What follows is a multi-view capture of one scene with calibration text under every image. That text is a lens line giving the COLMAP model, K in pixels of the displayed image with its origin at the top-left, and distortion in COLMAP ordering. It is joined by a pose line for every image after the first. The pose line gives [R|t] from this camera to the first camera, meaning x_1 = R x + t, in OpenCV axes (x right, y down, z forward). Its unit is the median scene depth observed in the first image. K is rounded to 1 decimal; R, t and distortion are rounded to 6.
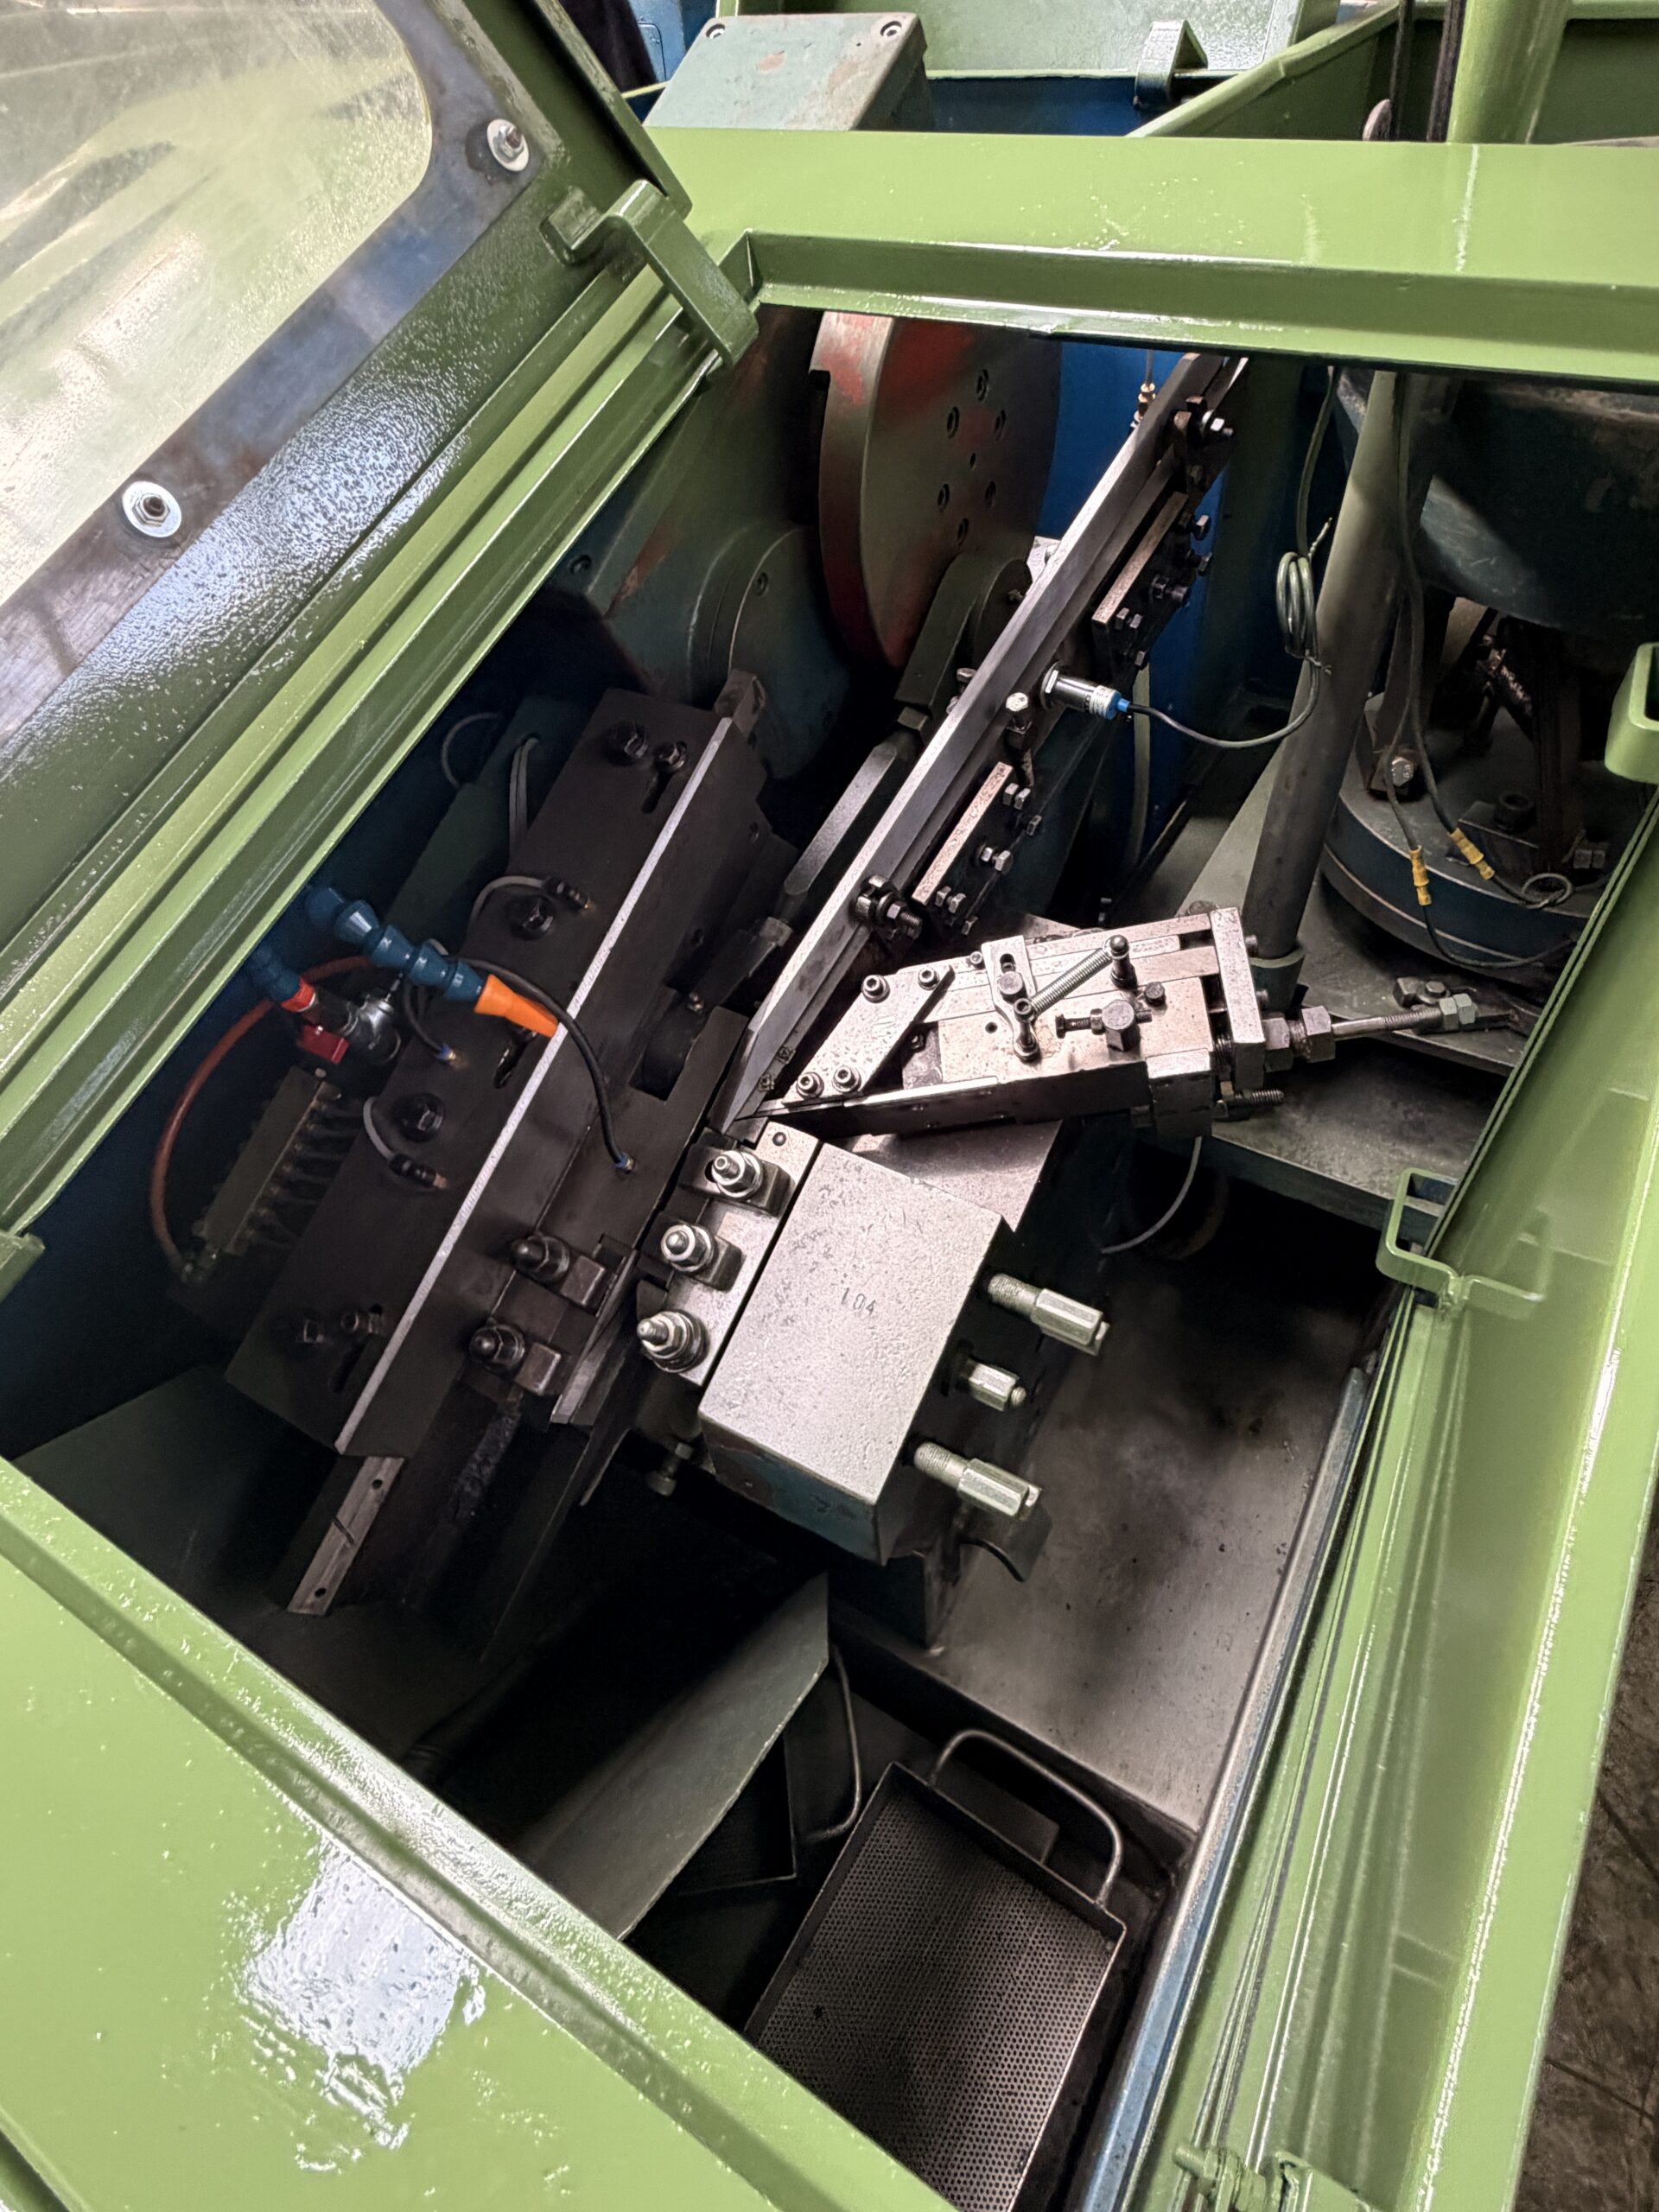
lens RADIAL K [[1194.4, 0, 836.3], [0, 1194.4, 1072.0], [0, 0, 1]] dist [0.002830, -0.000011]
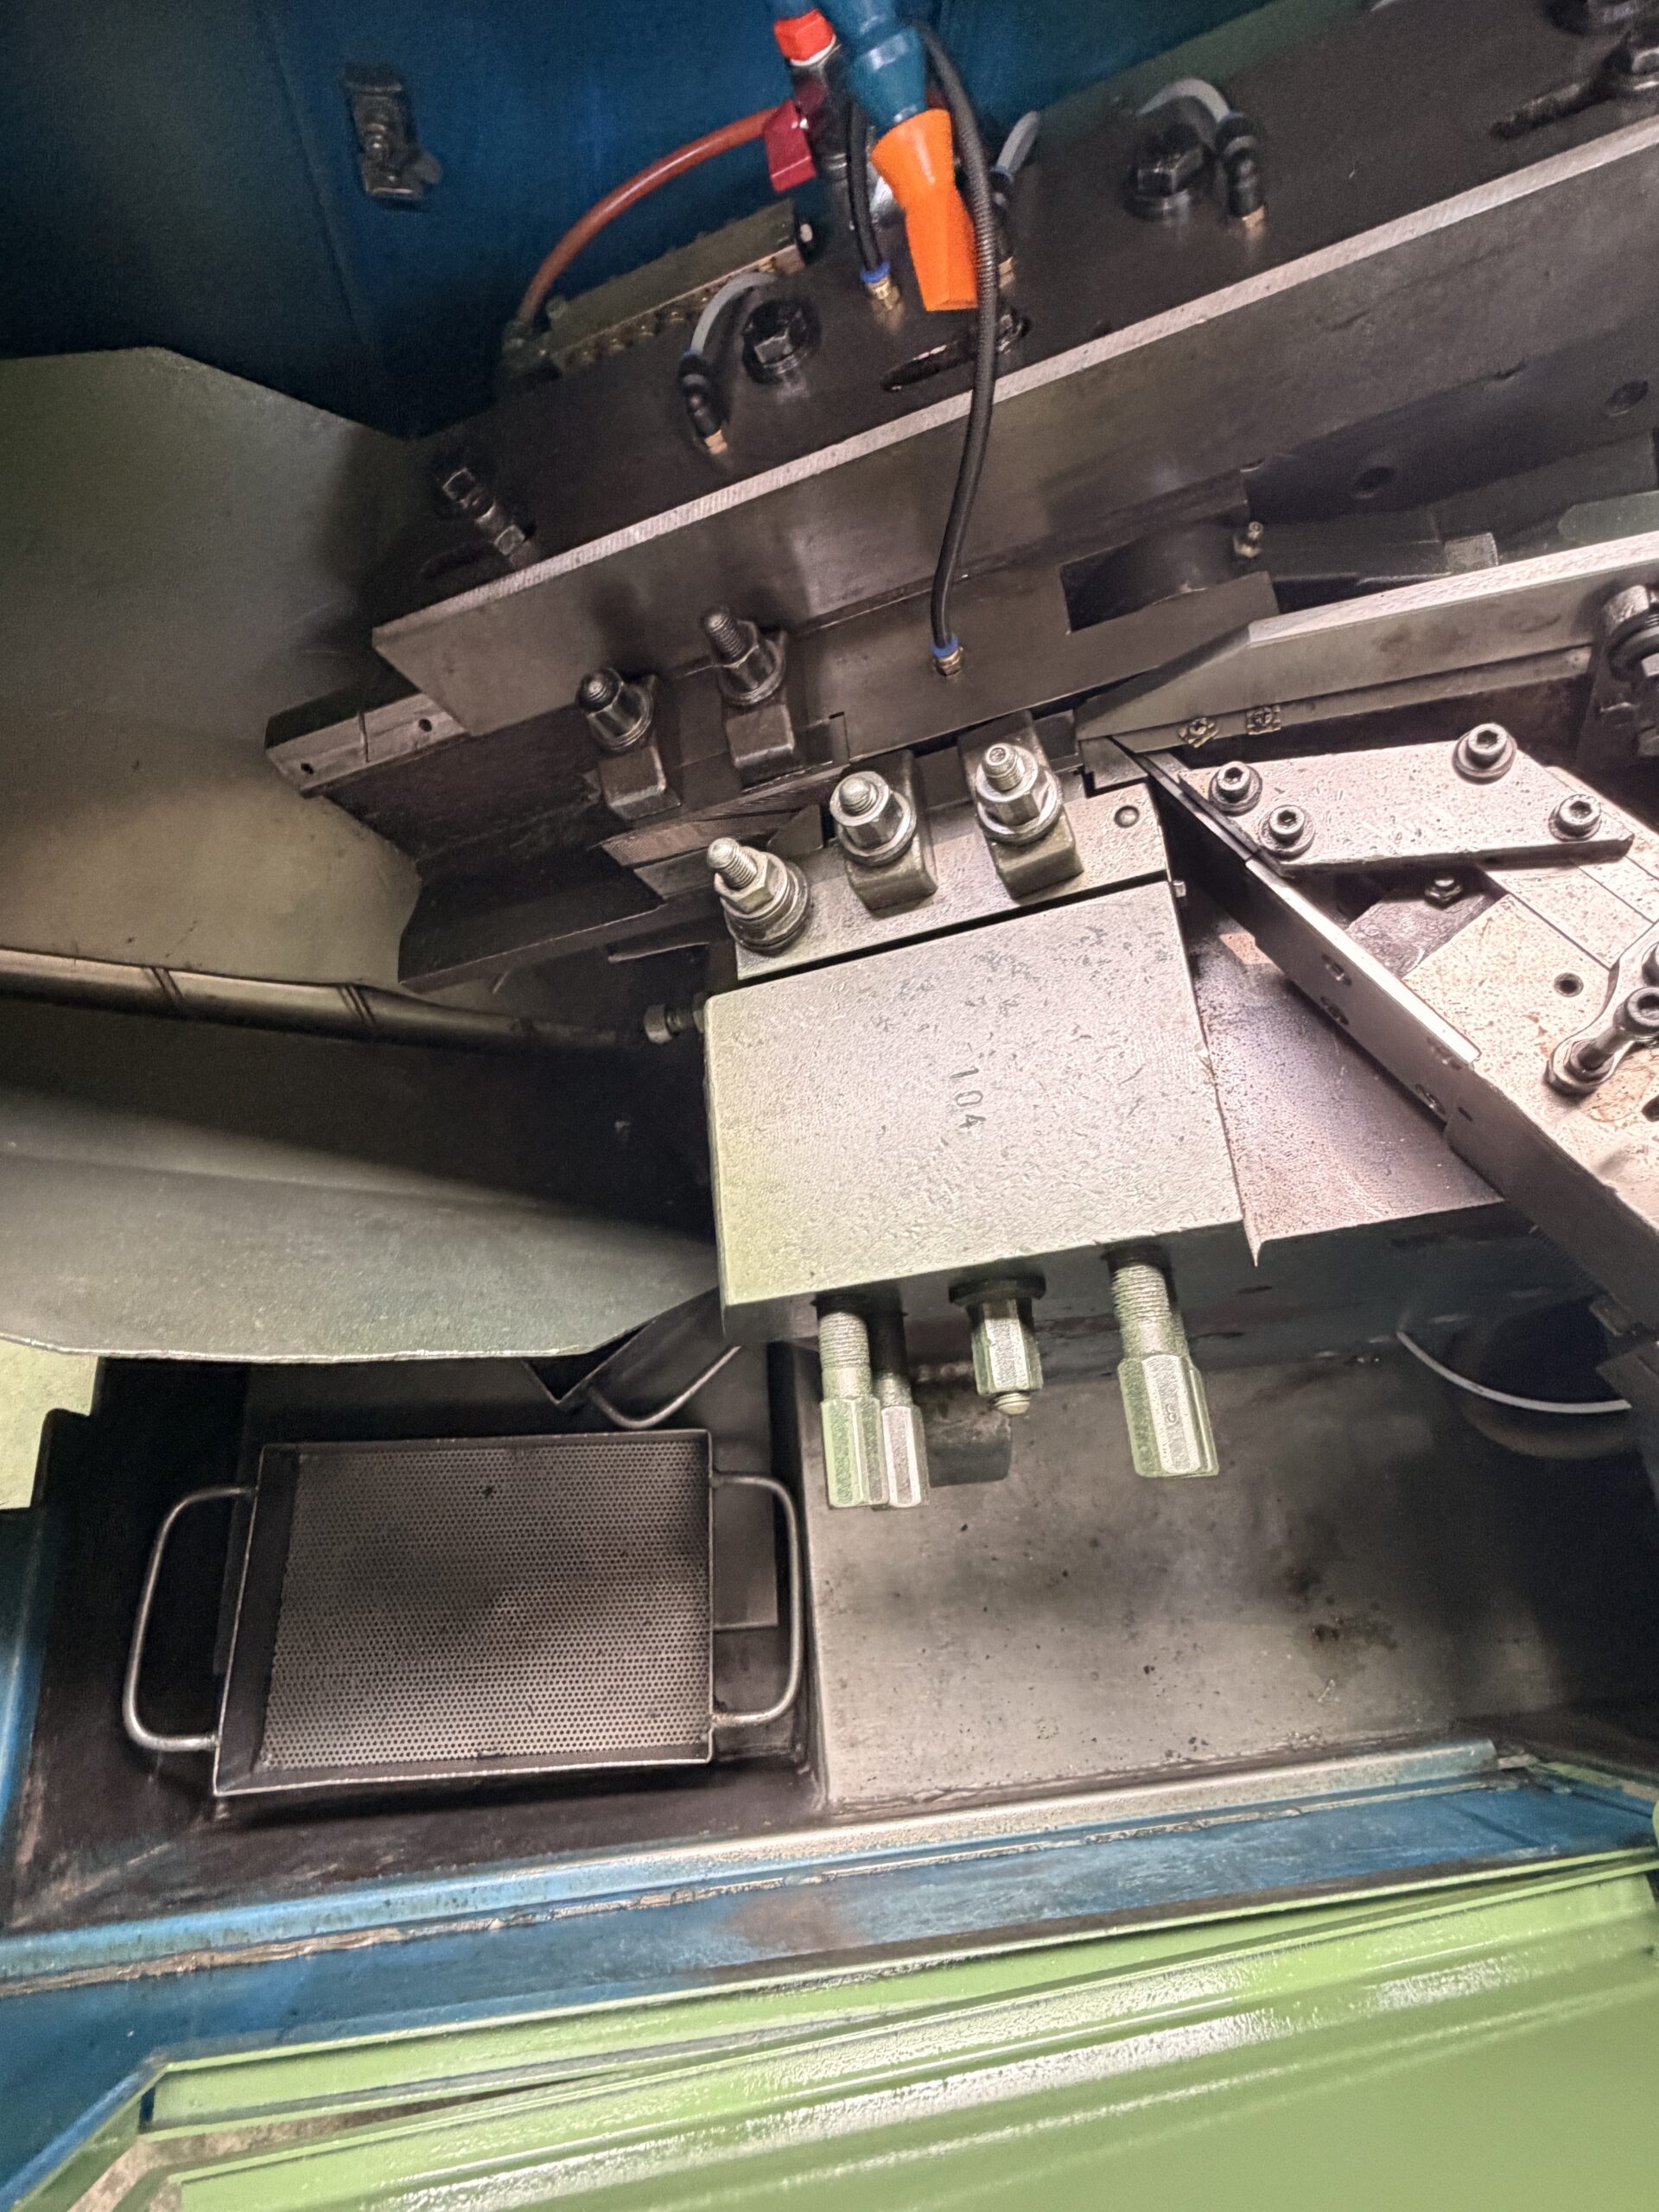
lens RADIAL K [[1194.4, 0, 836.3], [0, 1194.4, 1072.0], [0, 0, 1]] dist [0.002830, -0.000011]
pose [[0.576816, 0.794820, -0.188531, 0.077658], [-0.674341, 0.593571, 0.439247, -0.028394], [0.461029, -0.126230, 0.878361, 0.431246]]
